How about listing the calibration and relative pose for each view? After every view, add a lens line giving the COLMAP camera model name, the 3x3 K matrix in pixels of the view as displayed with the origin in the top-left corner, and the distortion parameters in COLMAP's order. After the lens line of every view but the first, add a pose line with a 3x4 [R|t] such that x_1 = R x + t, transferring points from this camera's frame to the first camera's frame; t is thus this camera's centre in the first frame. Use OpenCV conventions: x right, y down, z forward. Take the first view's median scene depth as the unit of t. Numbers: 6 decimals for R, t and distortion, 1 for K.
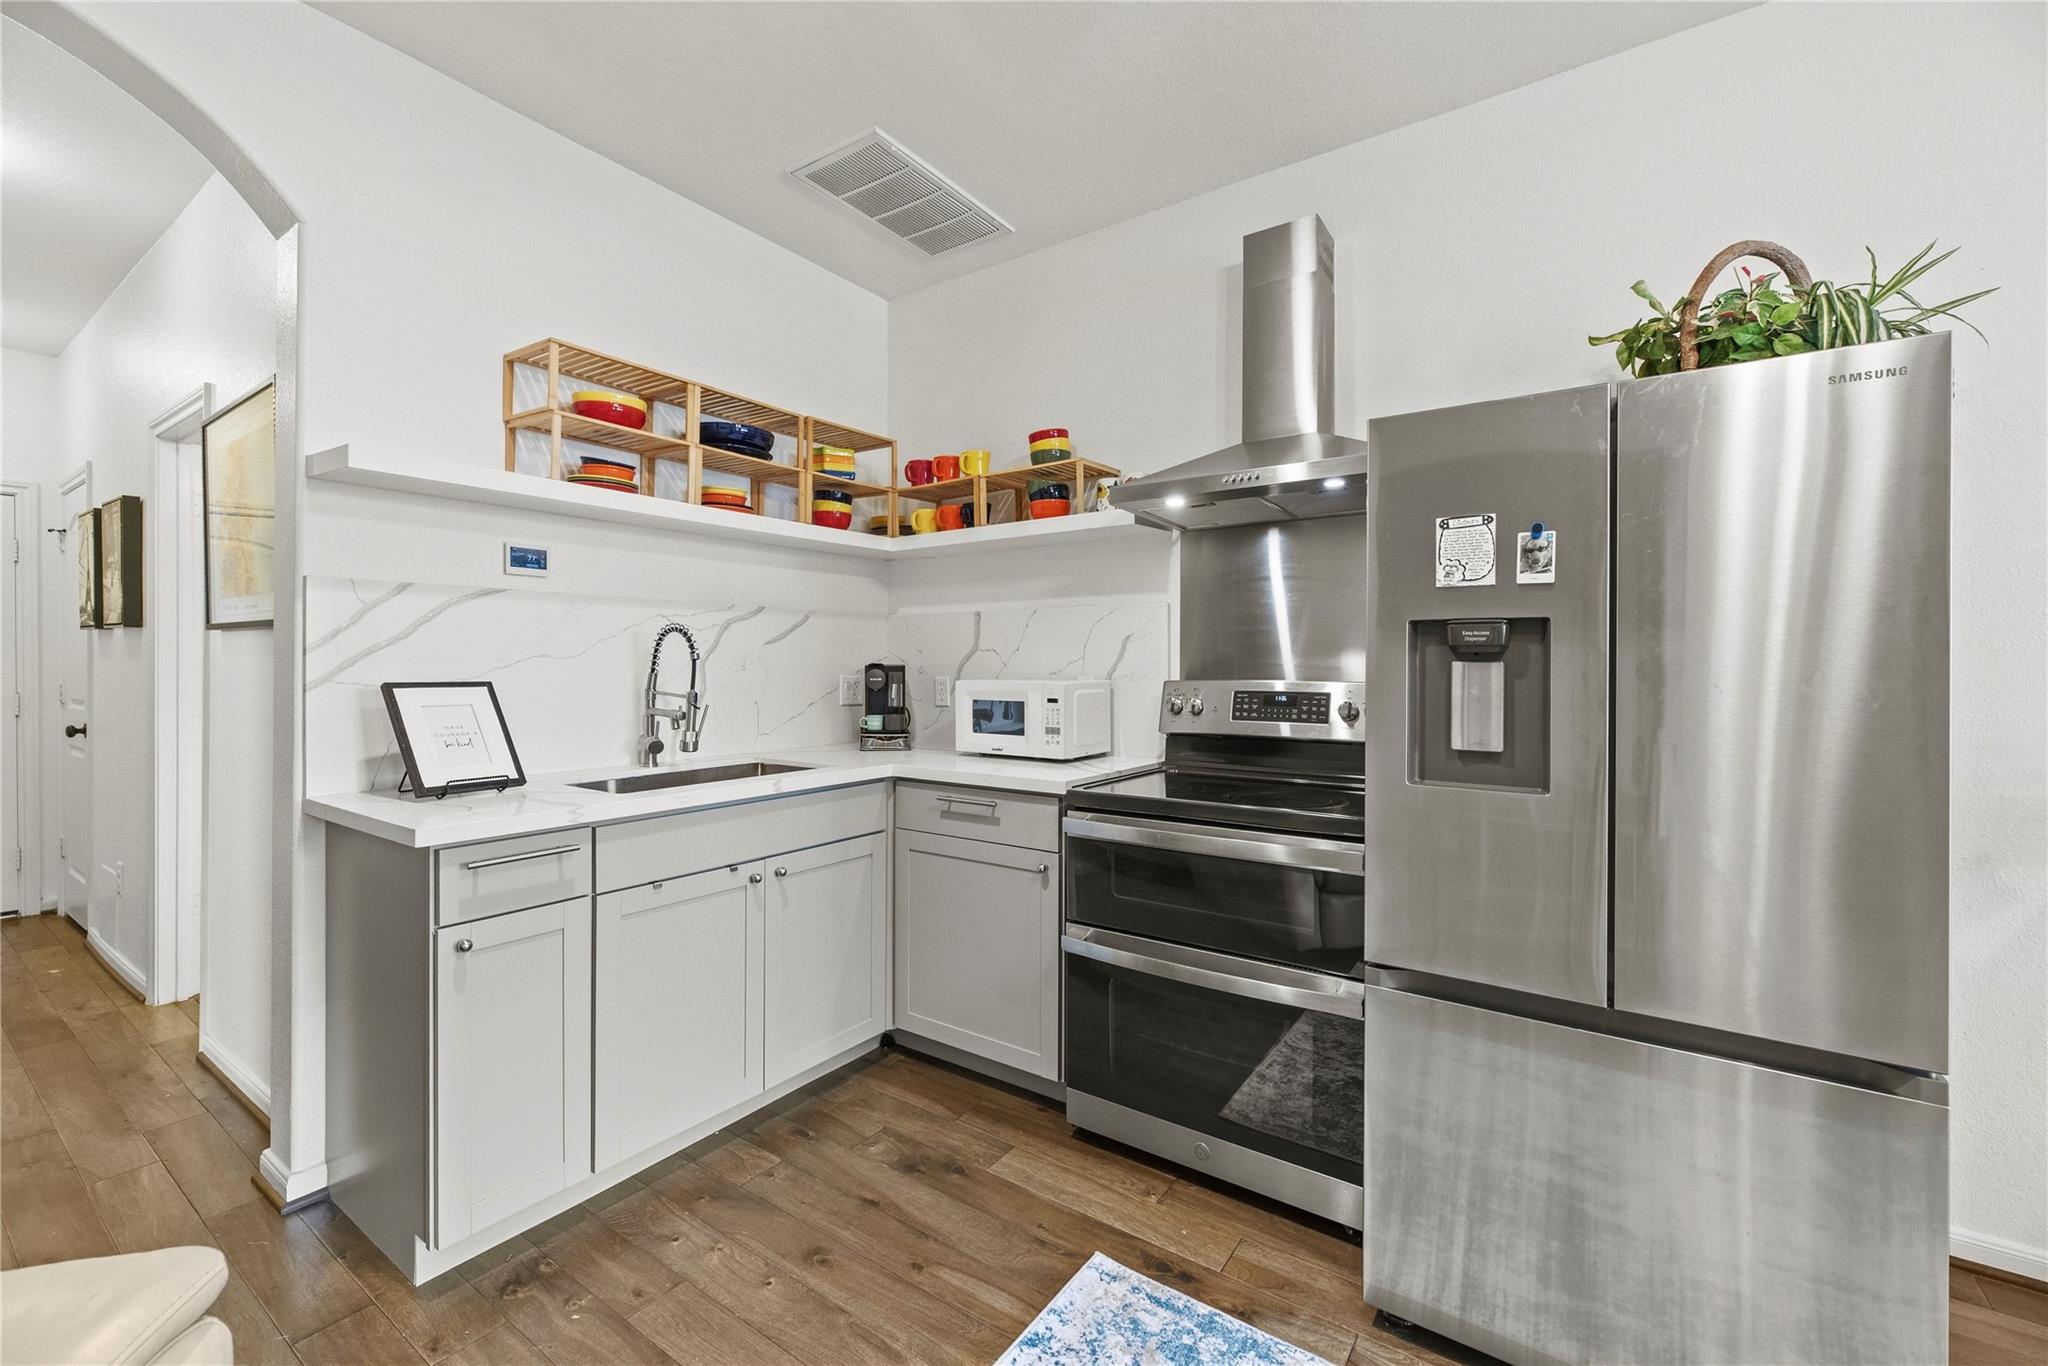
lens RADIAL K [[849.2, 0, 1021.7], [0, 849.2, 670.4], [0, 0, 1]] dist [0.001026, -0.000254]
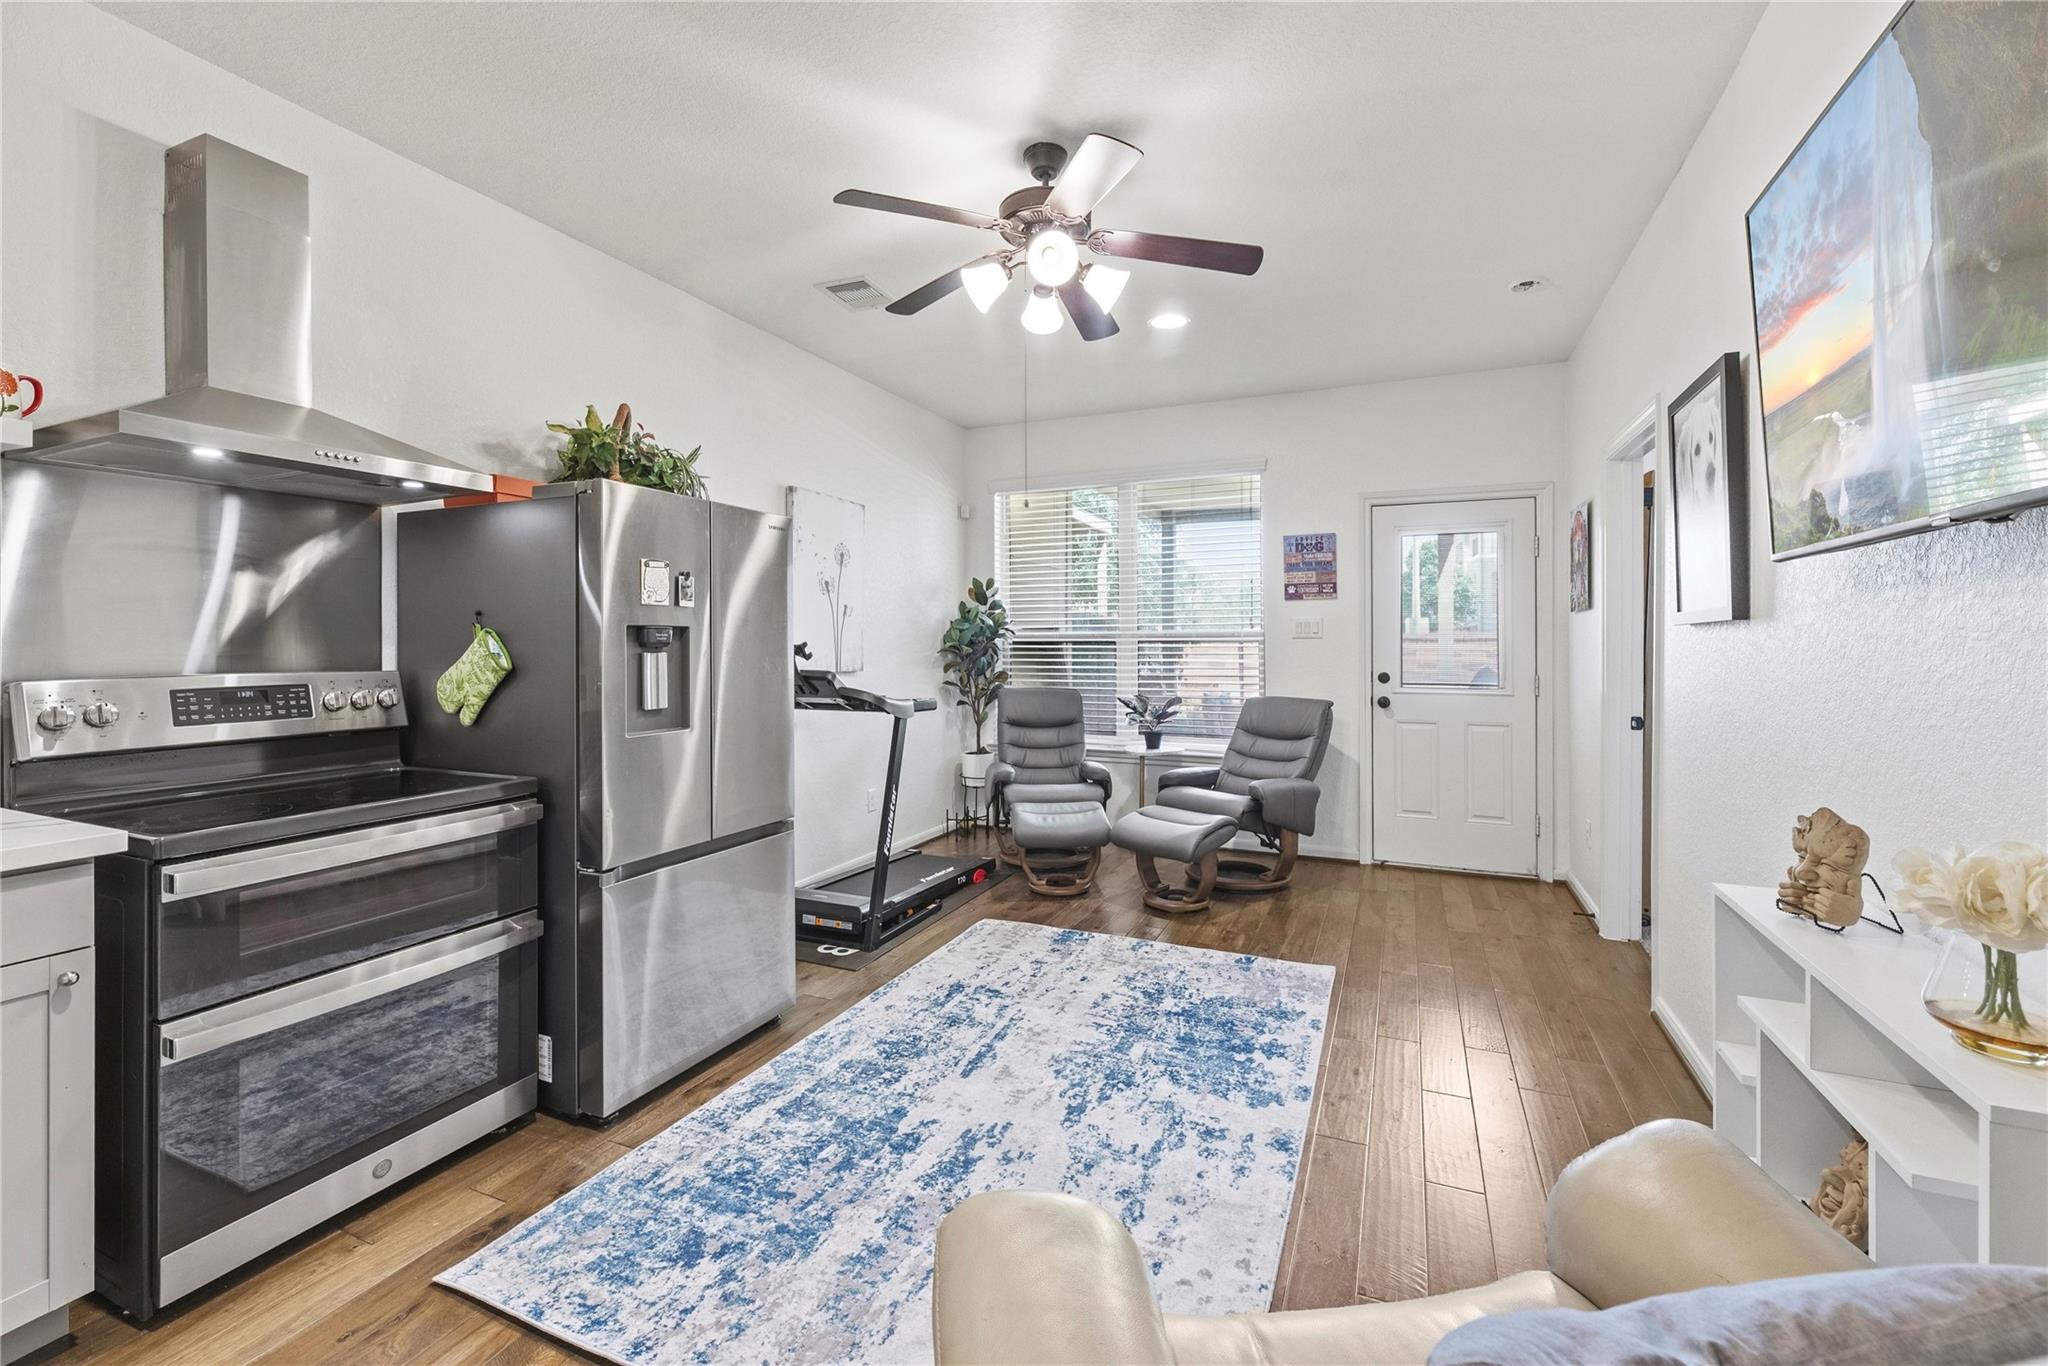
lens RADIAL K [[849.2, 0, 1032.1], [0, 849.2, 643.8], [0, 0, 1]] dist [0.001026, -0.000254]
pose [[-0.195877, -0.007794, 0.980597, -0.719436], [0.004145, 0.999953, 0.008776, -0.023577], [-0.980620, 0.005784, -0.195836, 0.388868]]
